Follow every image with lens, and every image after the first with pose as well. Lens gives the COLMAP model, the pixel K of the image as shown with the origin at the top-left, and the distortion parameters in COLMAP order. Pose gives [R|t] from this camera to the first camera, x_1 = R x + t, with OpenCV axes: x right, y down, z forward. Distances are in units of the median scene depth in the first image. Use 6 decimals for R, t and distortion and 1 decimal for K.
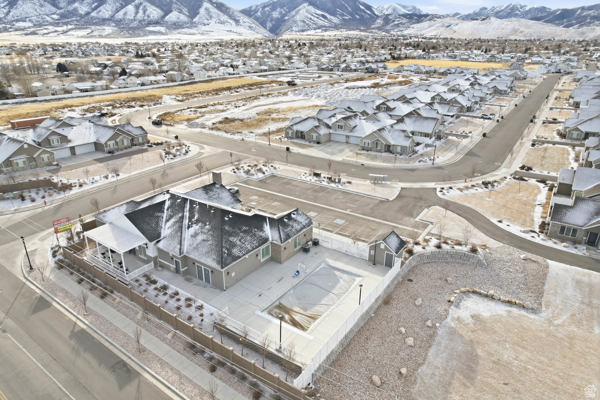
lens RADIAL K [[392.5, 0, 291.6], [0, 392.5, 185.8], [0, 0, 1]] dist [-0.004964, 0.002827]
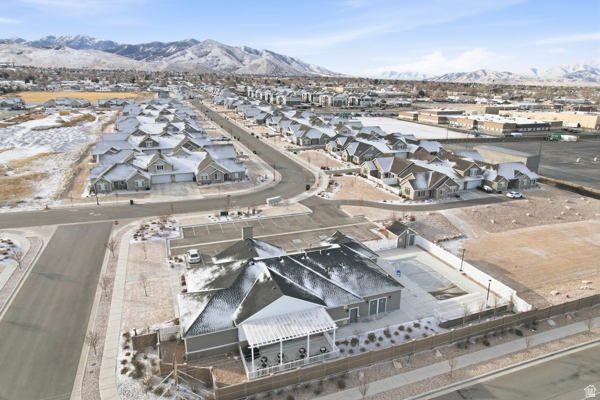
lens RADIAL K [[392.5, 0, 291.6], [0, 392.5, 185.8], [0, 0, 1]] dist [-0.004964, 0.002827]
pose [[0.586630, -0.220834, 0.779164, -0.646966], [0.274154, 0.959451, 0.065522, -0.125579], [-0.762040, 0.175174, 0.623386, 0.274369]]
